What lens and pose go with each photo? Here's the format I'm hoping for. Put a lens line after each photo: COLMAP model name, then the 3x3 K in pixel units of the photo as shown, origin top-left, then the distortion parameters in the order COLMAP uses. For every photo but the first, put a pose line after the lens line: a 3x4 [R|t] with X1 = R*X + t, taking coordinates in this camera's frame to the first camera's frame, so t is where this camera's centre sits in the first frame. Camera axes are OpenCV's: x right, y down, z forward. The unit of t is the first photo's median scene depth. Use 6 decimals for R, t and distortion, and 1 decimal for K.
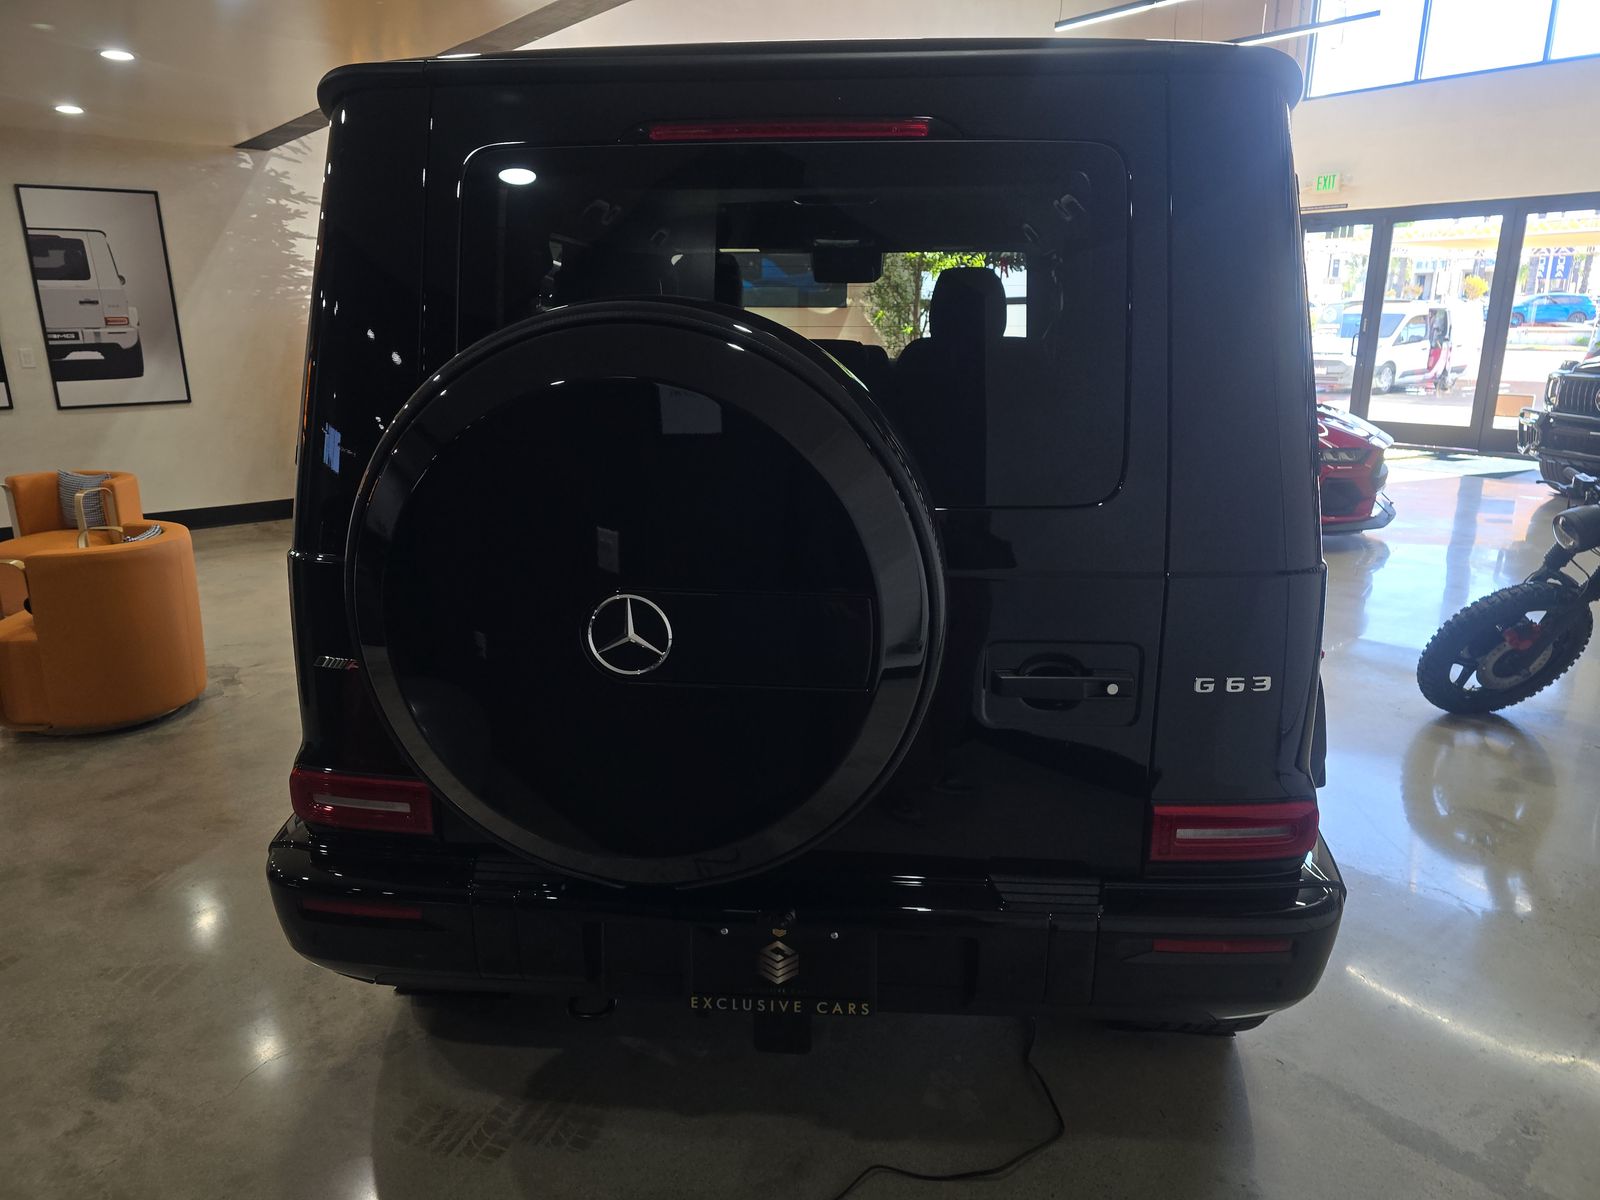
lens RADIAL K [[1100.8, 0, 798.0], [0, 1100.8, 602.7], [0, 0, 1]] dist [0.030711, -0.004805]
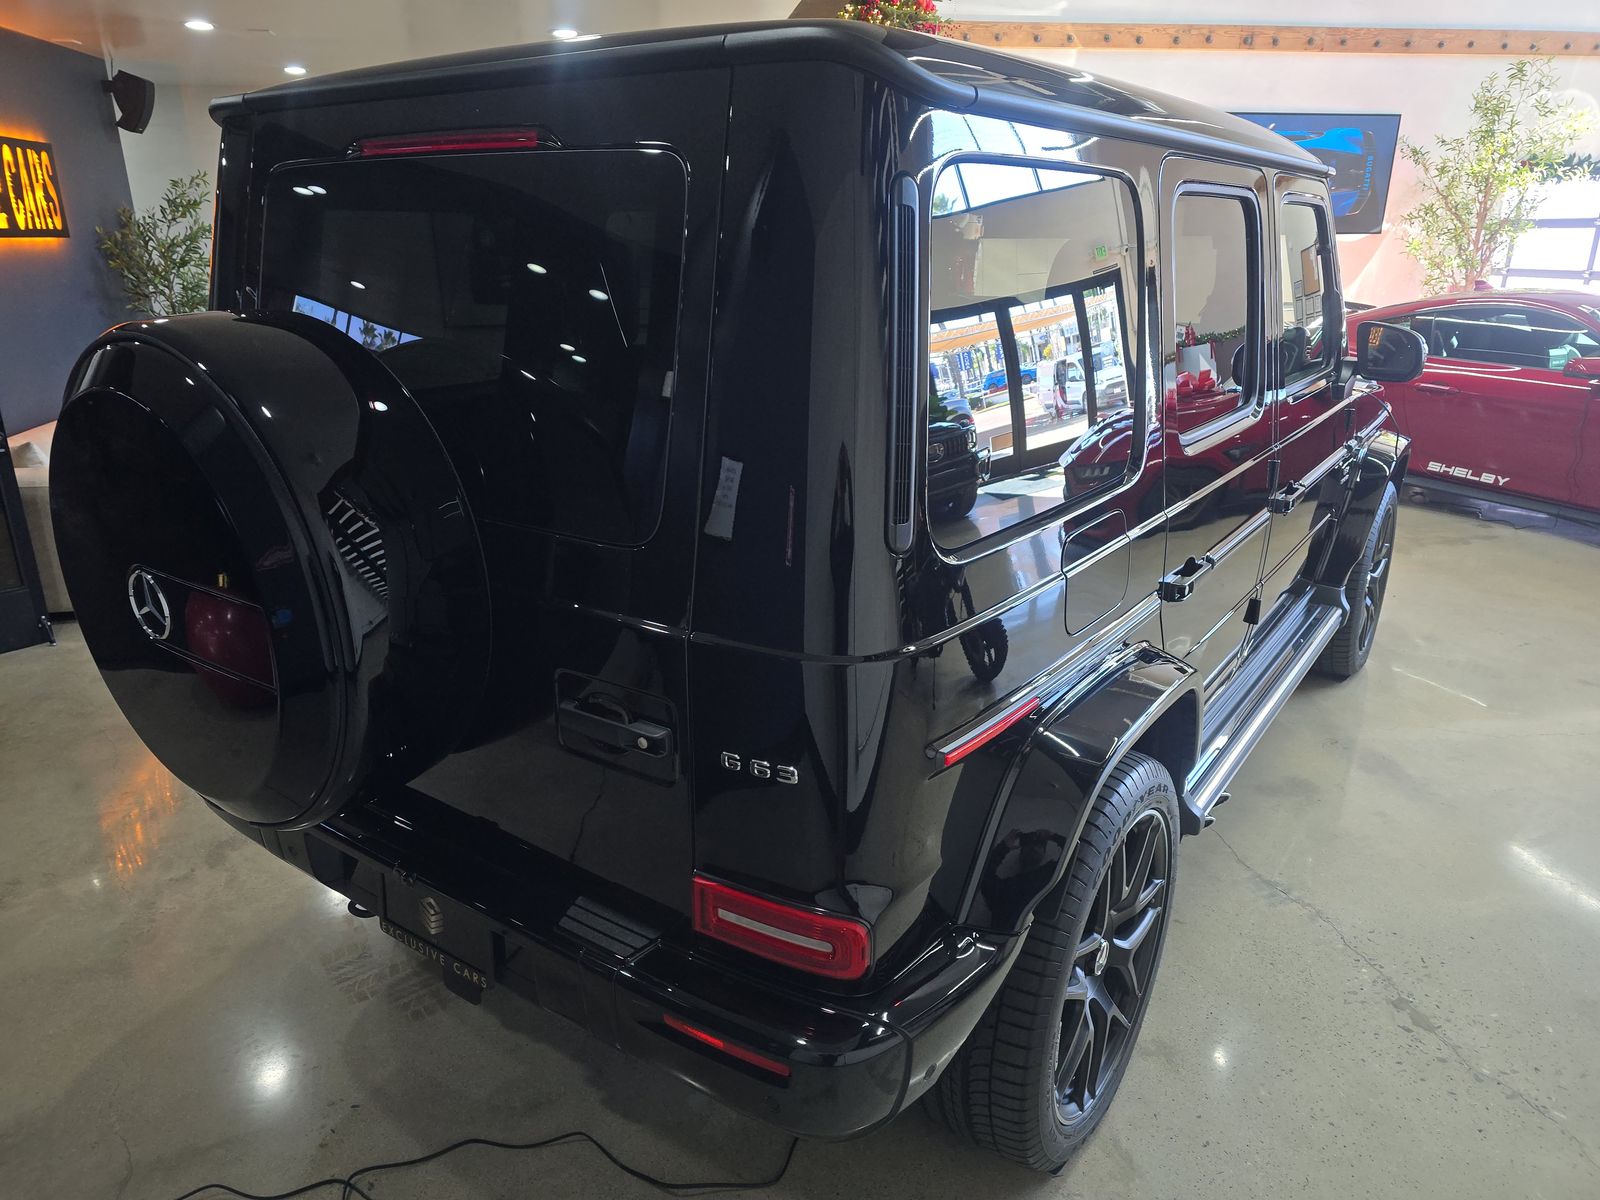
lens RADIAL K [[1100.8, 0, 797.3], [0, 1100.8, 594.5], [0, 0, 1]] dist [0.030711, -0.004805]
pose [[0.862426, 0.165936, -0.478213, 0.645547], [-0.133893, 0.985874, 0.100622, -0.123324], [0.488154, -0.022749, 0.872461, 0.192025]]
